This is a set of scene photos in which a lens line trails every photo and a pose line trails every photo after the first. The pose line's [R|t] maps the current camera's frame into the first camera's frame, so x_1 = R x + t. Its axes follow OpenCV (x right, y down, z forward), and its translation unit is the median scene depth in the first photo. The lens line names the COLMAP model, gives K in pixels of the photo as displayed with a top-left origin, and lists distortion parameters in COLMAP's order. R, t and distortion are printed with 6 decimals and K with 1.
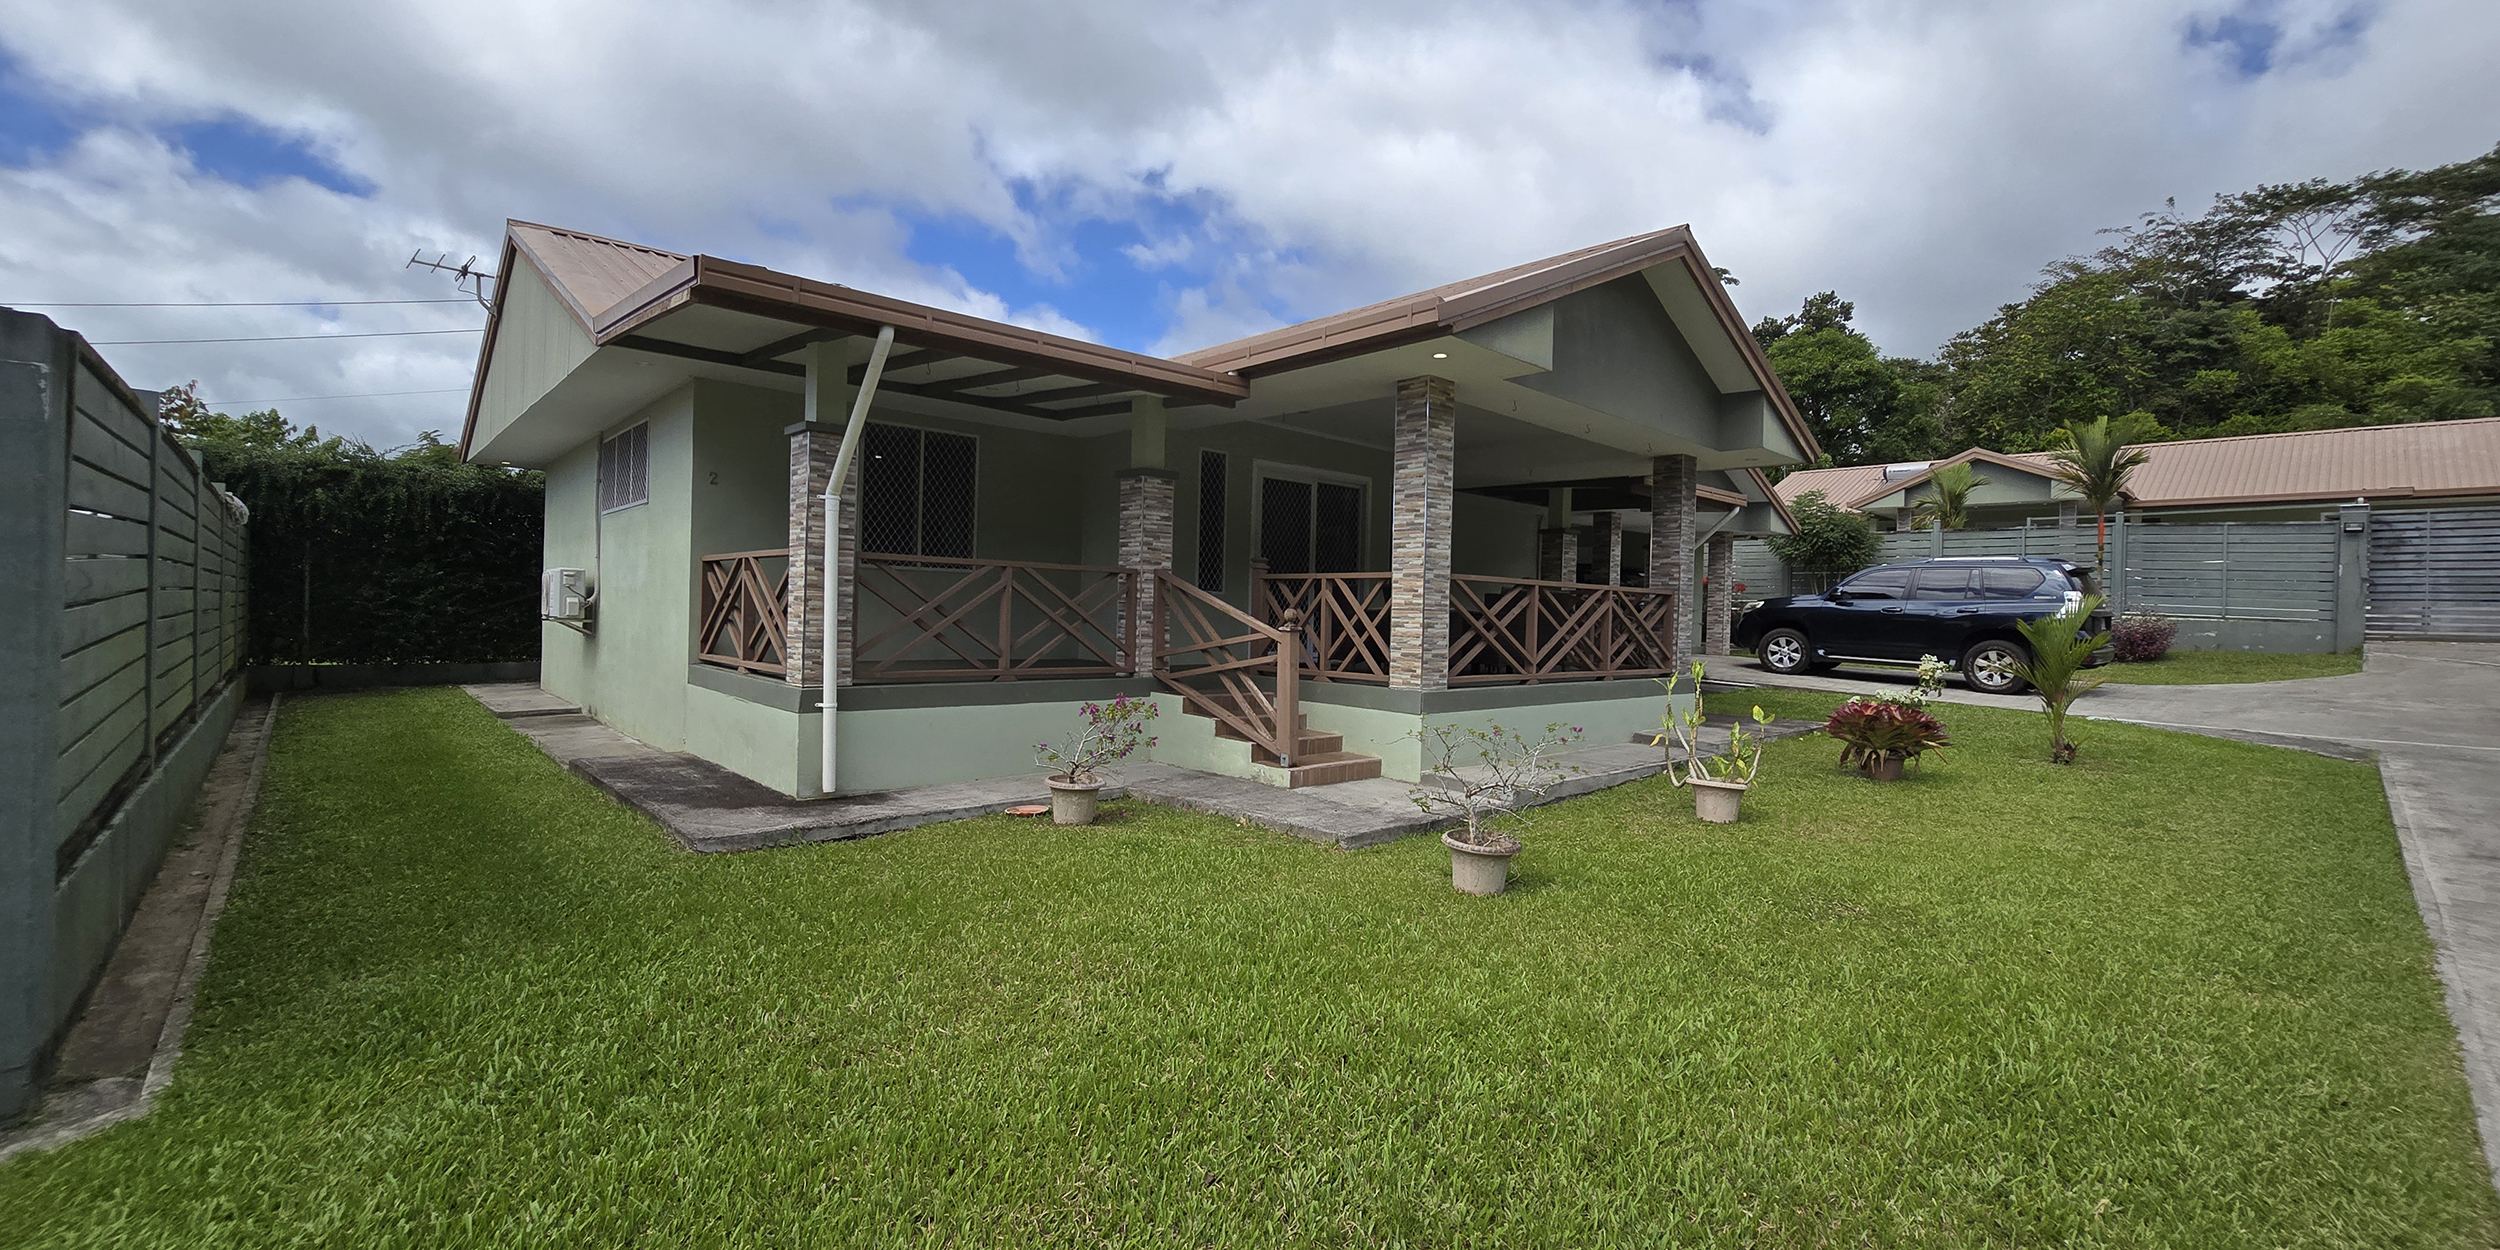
lens RADIAL K [[1029.8, 0, 1245.8], [0, 1029.8, 612.6], [0, 0, 1]] dist [-0.015005, -0.000174]
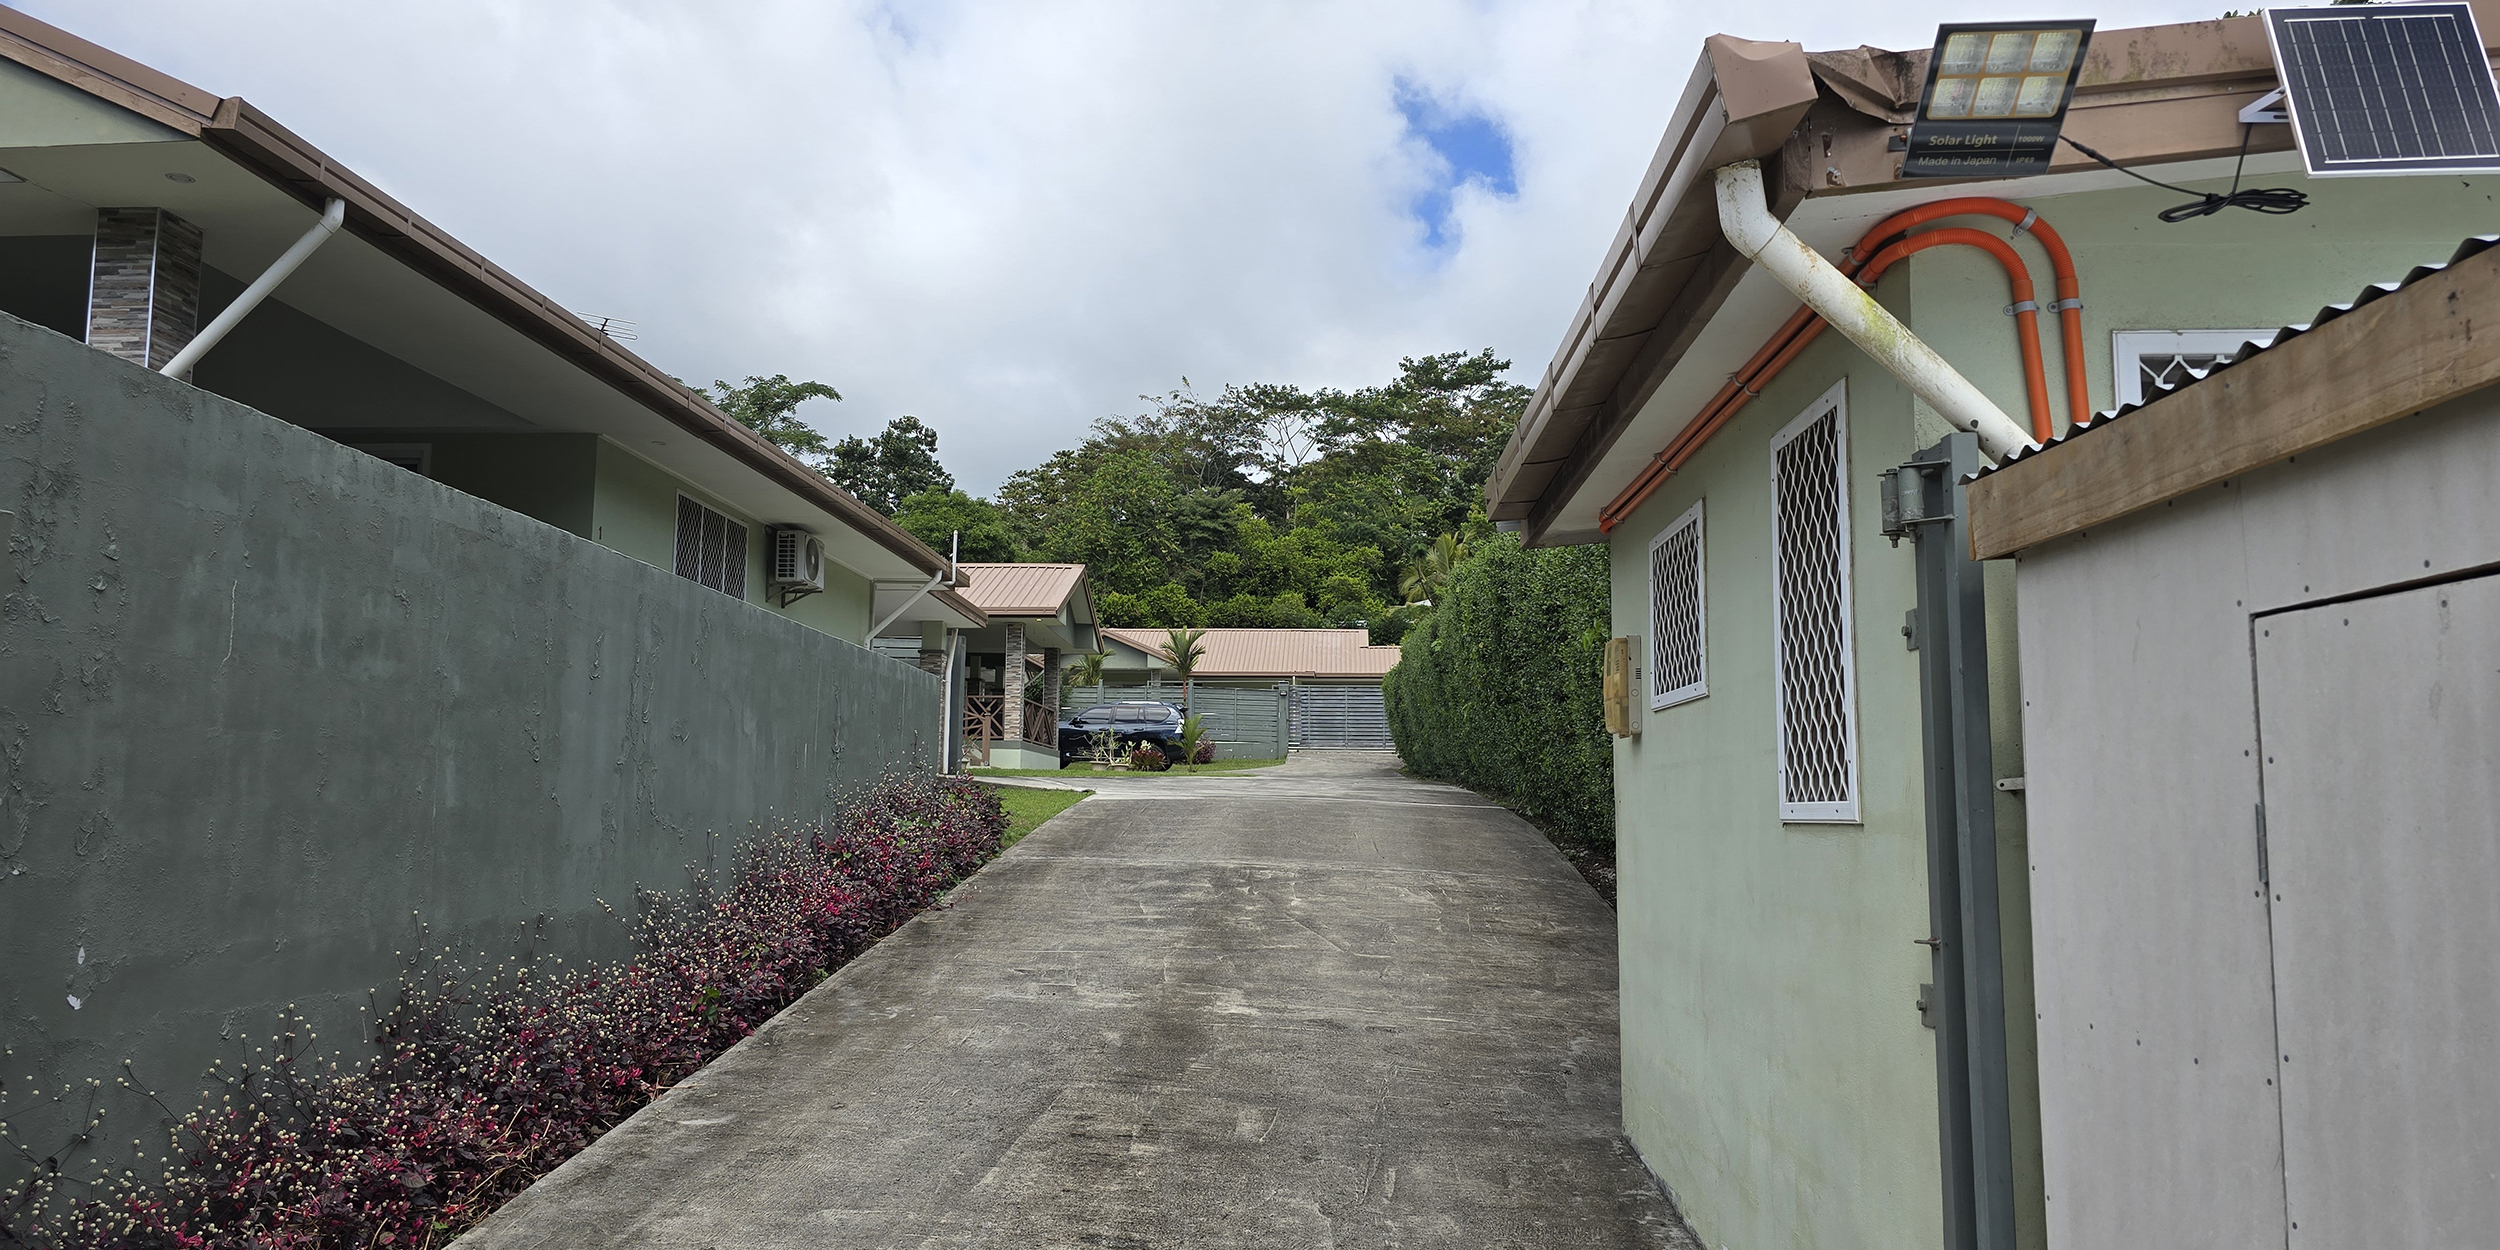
lens RADIAL K [[1651.7, 0, 1250.0], [0, 1651.7, 625.0], [0, 0, 1]] dist [0.000048, -0.000089]
pose [[0.709862, 0.064907, 0.701344, -0.289580], [0.008525, 0.994880, -0.100702, 0.025629], [-0.704290, 0.077463, 0.705674, -0.293582]]
